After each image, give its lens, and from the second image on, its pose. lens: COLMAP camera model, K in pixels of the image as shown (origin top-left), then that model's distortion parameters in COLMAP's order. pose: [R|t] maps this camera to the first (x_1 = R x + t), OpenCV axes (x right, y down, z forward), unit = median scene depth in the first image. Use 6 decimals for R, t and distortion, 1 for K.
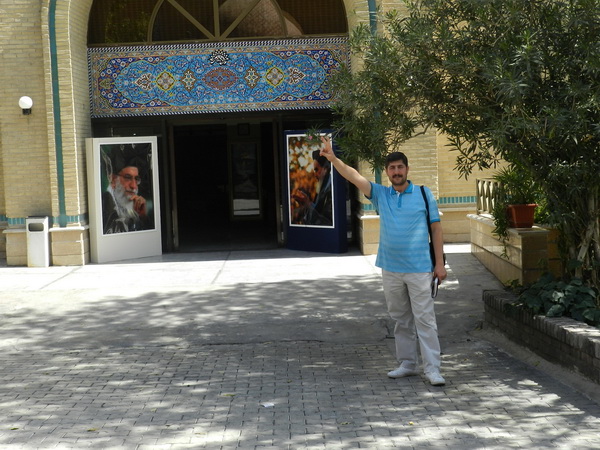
lens RADIAL K [[1048.6, 0, 300.0], [0, 1048.6, 225.0], [0, 0, 1]] dist [0.008471, -0.055142]
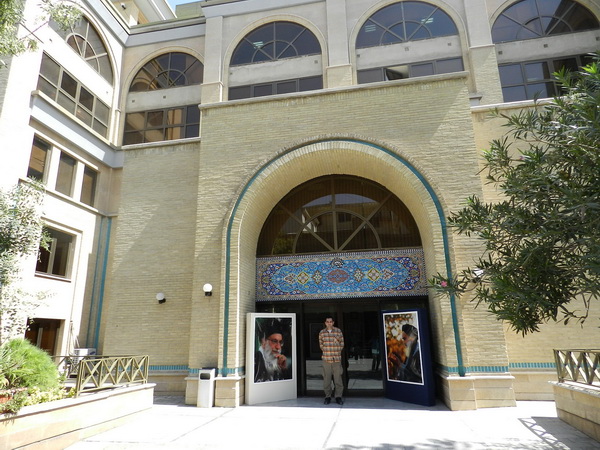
lens RADIAL K [[400.6, 0, 300.0], [0, 400.6, 225.0], [0, 0, 1]] dist [0.004529, 0.000833]
pose [[0.983102, -0.029069, -0.180738, -0.022634], [-0.031665, 0.945425, -0.324297, -0.018135], [0.180301, 0.324540, 0.928529, 0.428800]]
